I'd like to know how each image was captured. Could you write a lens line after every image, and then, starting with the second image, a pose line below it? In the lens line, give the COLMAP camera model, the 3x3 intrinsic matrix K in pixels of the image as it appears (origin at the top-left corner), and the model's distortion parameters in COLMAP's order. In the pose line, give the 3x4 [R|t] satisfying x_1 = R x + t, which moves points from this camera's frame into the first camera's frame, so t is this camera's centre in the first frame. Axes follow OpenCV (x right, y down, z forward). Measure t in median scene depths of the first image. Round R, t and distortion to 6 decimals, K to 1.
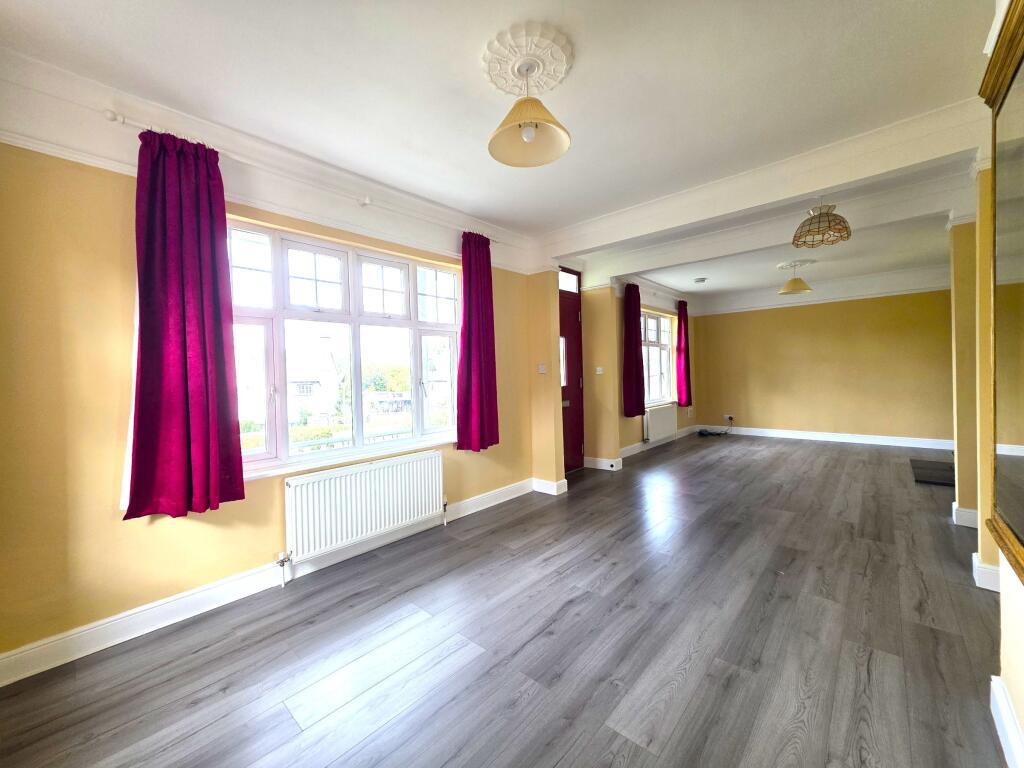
lens RADIAL K [[405.6, 0, 515.8], [0, 405.6, 379.8], [0, 0, 1]] dist [0.001858, 0.000909]
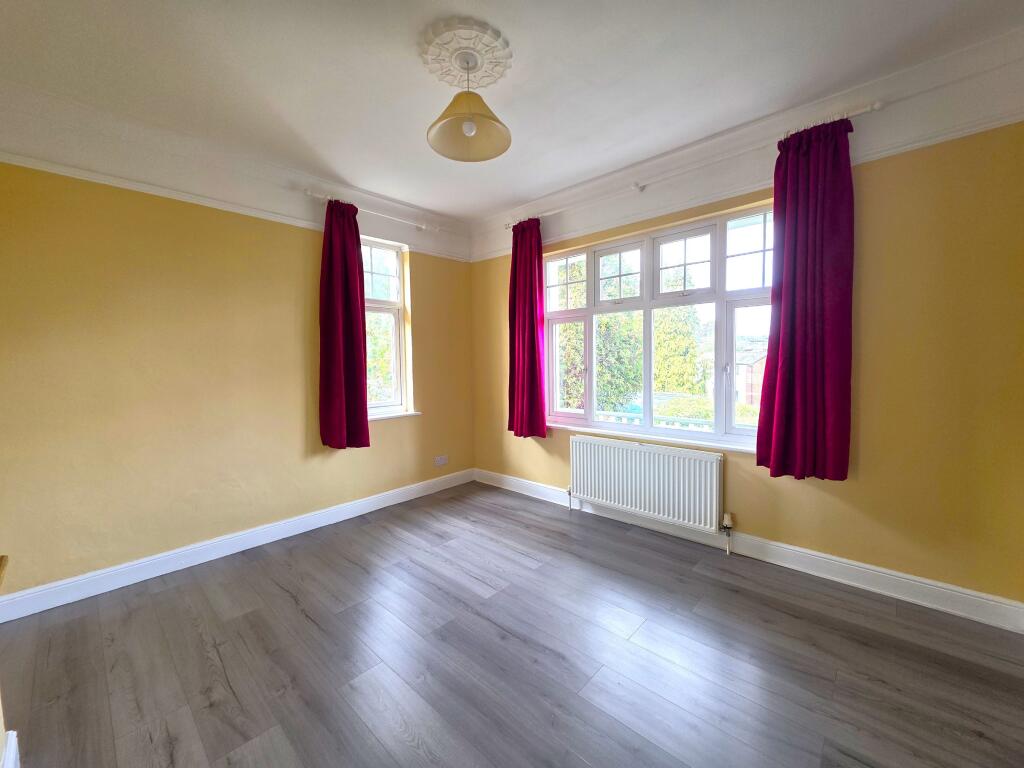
lens RADIAL K [[405.6, 0, 515.8], [0, 405.6, 379.8], [0, 0, 1]] dist [0.001858, 0.000909]
pose [[-0.006460, 0.076327, -0.997062, 0.795261], [0.000622, 0.997083, 0.076325, -0.045314], [0.999979, -0.000127, -0.006489, 0.826221]]
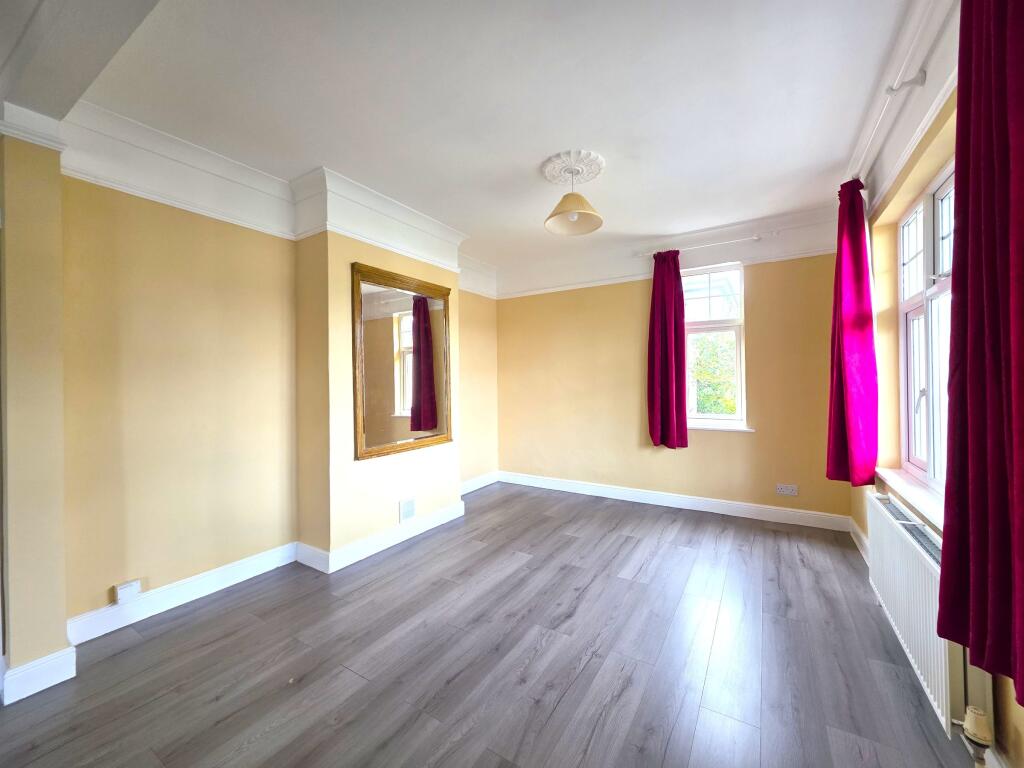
lens RADIAL K [[405.6, 0, 515.8], [0, 405.6, 379.8], [0, 0, 1]] dist [0.001858, 0.000909]
pose [[-0.982649, 0.040008, -0.181110, 0.377703], [0.037701, 0.999158, 0.016160, -0.043050], [0.181604, 0.009051, -0.983330, 1.754253]]
